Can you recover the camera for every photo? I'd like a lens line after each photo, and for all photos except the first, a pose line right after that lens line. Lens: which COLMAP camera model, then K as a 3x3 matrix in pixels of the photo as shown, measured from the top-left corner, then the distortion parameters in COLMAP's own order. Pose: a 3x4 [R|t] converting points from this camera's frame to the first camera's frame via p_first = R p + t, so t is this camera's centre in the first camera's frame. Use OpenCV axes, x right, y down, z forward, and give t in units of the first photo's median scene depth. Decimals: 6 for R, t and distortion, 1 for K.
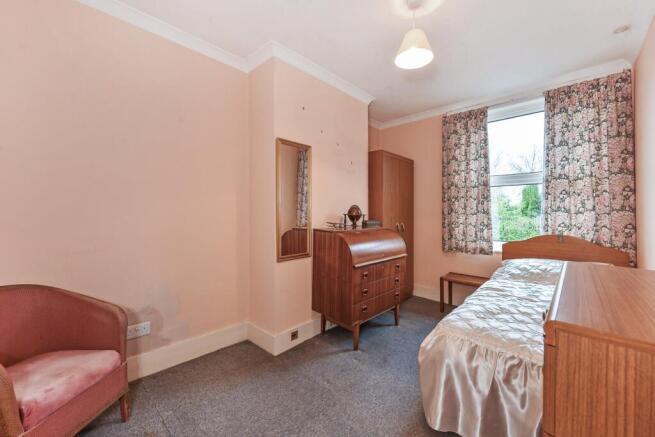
lens RADIAL K [[261.3, 0, 324.6], [0, 261.3, 215.1], [0, 0, 1]] dist [-0.002536, -0.000568]
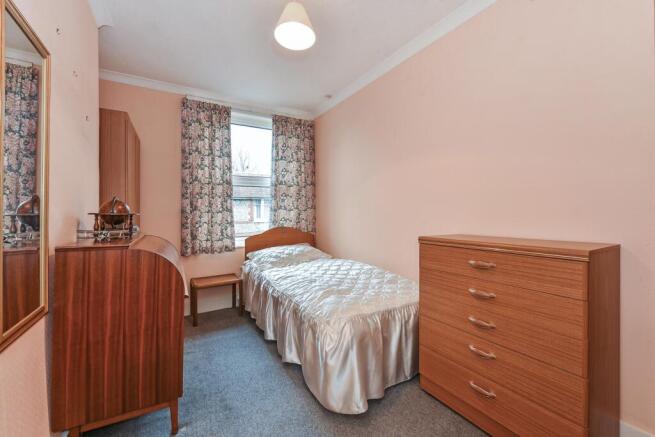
lens RADIAL K [[261.3, 0, 324.4], [0, 261.3, 217.4], [0, 0, 1]] dist [-0.002536, -0.000568]
pose [[0.256300, -0.028171, 0.966187, -0.283934], [0.022493, 0.999478, 0.023174, 0.001994], [-0.966336, 0.015793, 0.256800, 0.380456]]
